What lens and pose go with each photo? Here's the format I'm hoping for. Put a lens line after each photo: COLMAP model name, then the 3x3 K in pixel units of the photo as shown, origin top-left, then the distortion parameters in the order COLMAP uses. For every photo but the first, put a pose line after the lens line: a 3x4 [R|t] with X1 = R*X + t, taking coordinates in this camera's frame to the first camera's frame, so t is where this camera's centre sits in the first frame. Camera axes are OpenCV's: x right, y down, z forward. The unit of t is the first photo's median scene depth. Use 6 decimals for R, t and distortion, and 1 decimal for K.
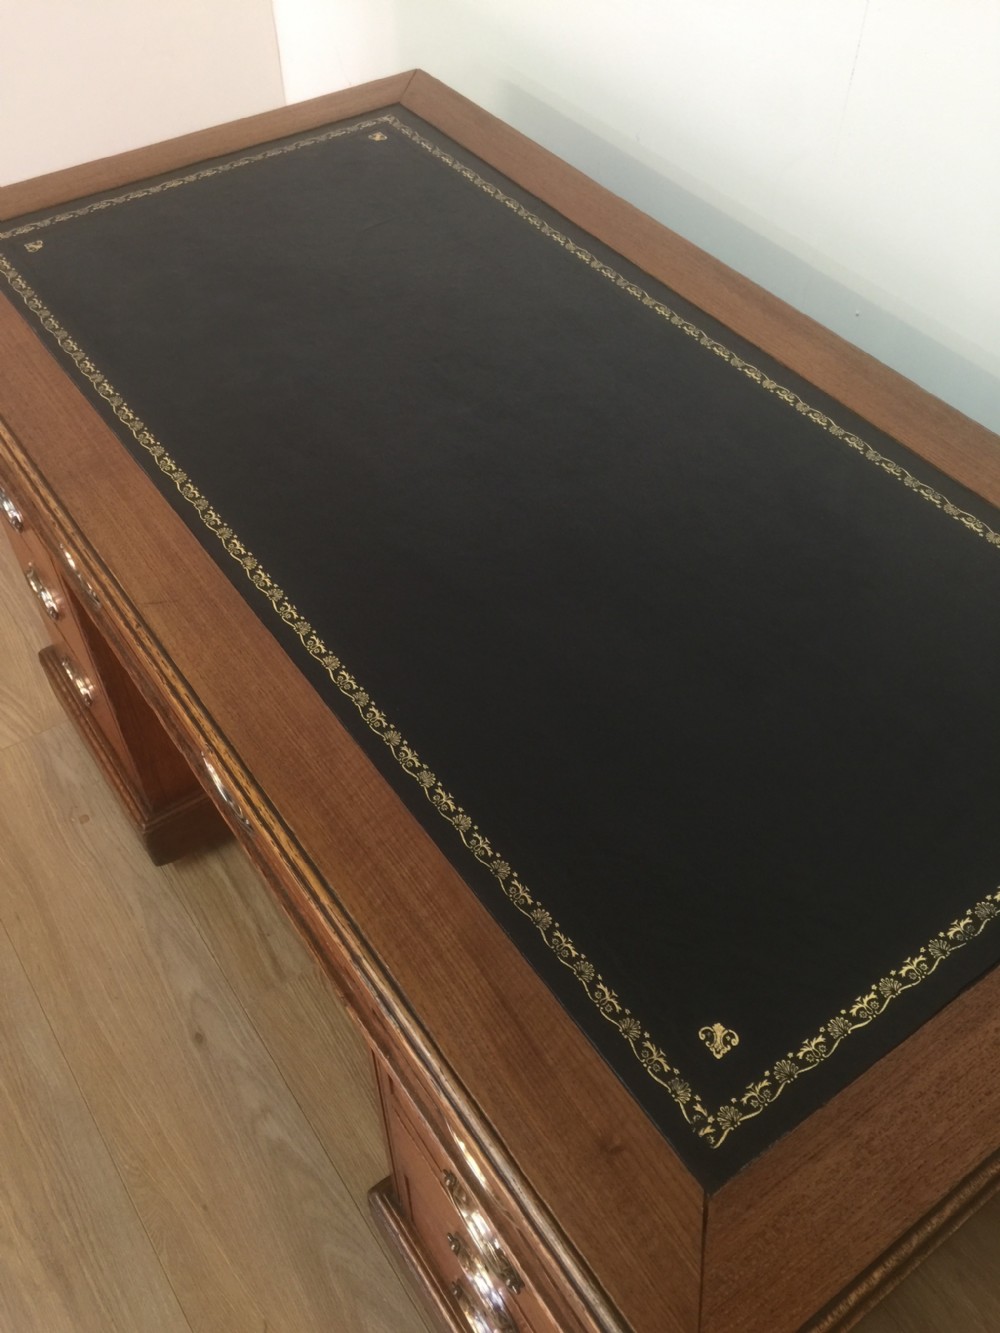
lens RADIAL K [[1143.8, 0, 503.7], [0, 1143.8, 660.4], [0, 0, 1]] dist [0.081660, -0.110800]
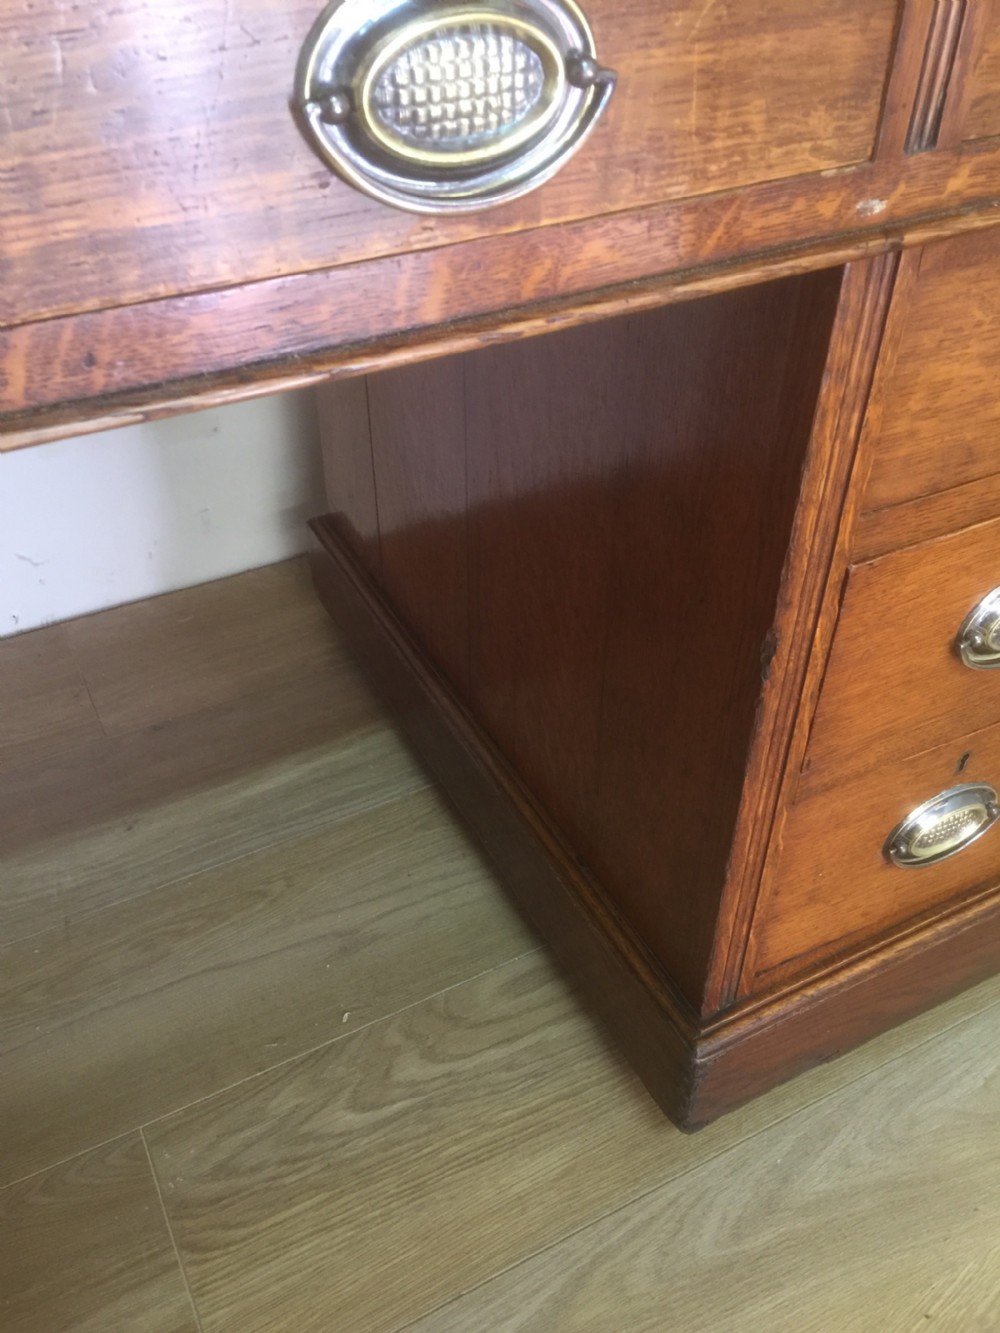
lens RADIAL K [[1143.8, 0, 503.9], [0, 1143.8, 668.3], [0, 0, 1]] dist [0.081660, -0.110800]
pose [[0.135192, -0.646412, 0.750916, -0.417985], [0.753541, 0.559173, 0.345690, 0.062724], [-0.643350, 0.519112, 0.562693, 0.584744]]
